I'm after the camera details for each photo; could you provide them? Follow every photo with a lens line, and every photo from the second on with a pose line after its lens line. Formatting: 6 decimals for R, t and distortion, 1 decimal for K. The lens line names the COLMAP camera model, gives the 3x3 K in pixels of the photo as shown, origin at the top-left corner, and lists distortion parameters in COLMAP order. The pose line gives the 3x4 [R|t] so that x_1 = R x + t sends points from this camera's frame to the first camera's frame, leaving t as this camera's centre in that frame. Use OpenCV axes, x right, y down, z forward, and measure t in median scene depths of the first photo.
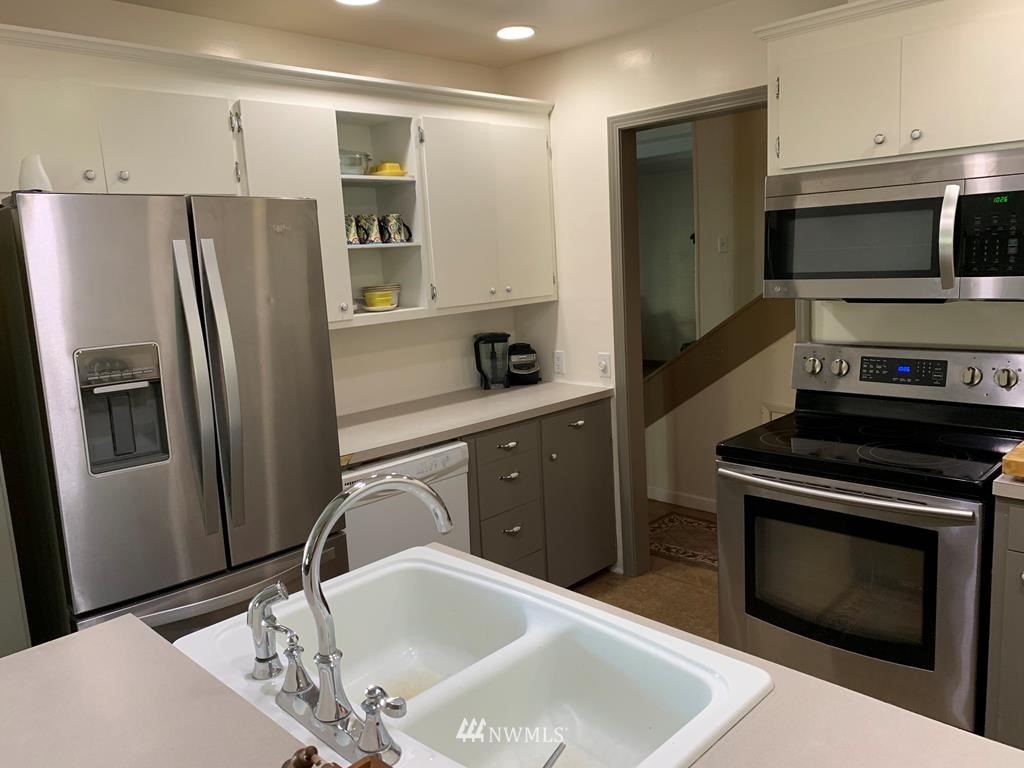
lens RADIAL K [[781.4, 0, 512.1], [0, 781.4, 371.6], [0, 0, 1]] dist [0.114878, -0.170972]
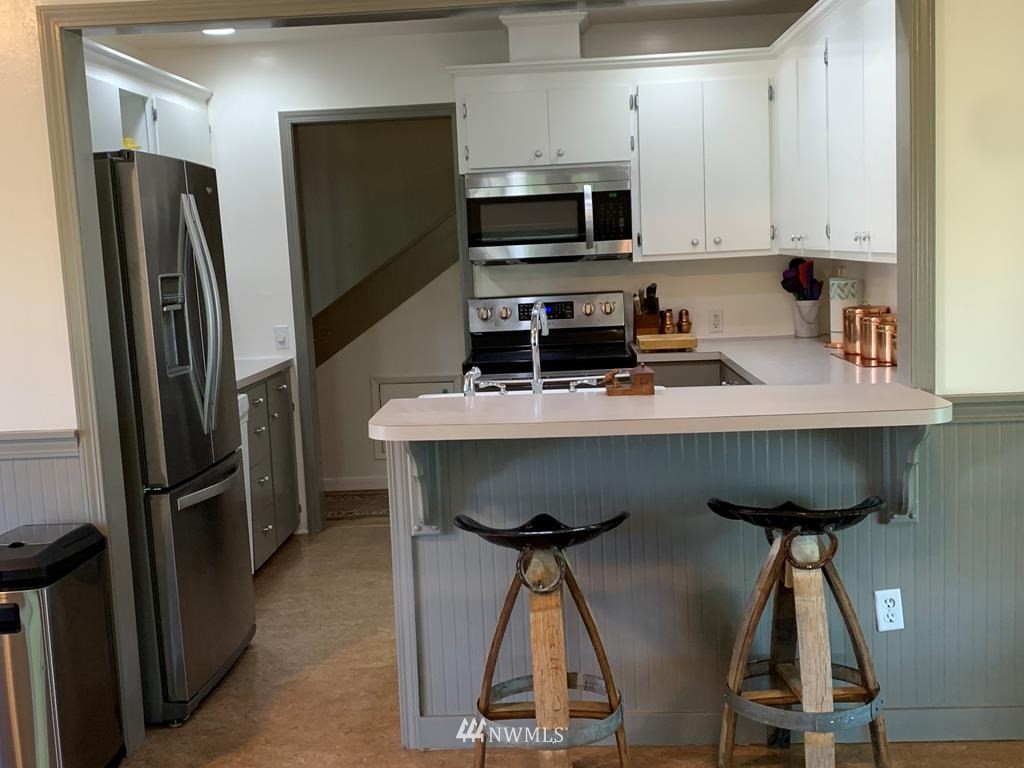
lens RADIAL K [[1160.8, 0, 512.0], [0, 1160.8, 384.0], [0, 0, 1]] dist [0.117528, -0.019826]
pose [[0.743219, -0.064014, 0.665979, -0.845302], [0.109731, 0.993596, -0.026953, 0.156822], [-0.659988, 0.093111, 0.745484, -0.462894]]
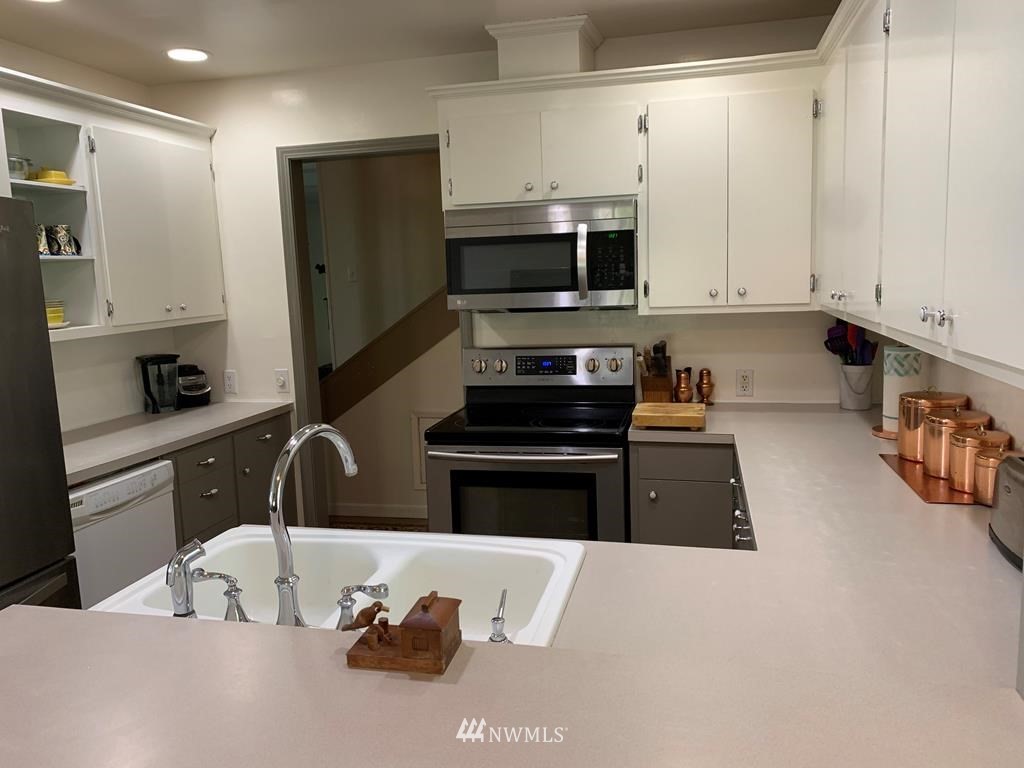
lens RADIAL K [[785.5, 0, 512.0], [0, 785.5, 384.0], [0, 0, 1]] dist [0.053836, -0.078292]
pose [[0.856137, -0.050621, 0.514264, -0.190303], [0.068924, 0.997485, -0.016556, 0.040406], [-0.512132, 0.049620, 0.857472, -0.067131]]
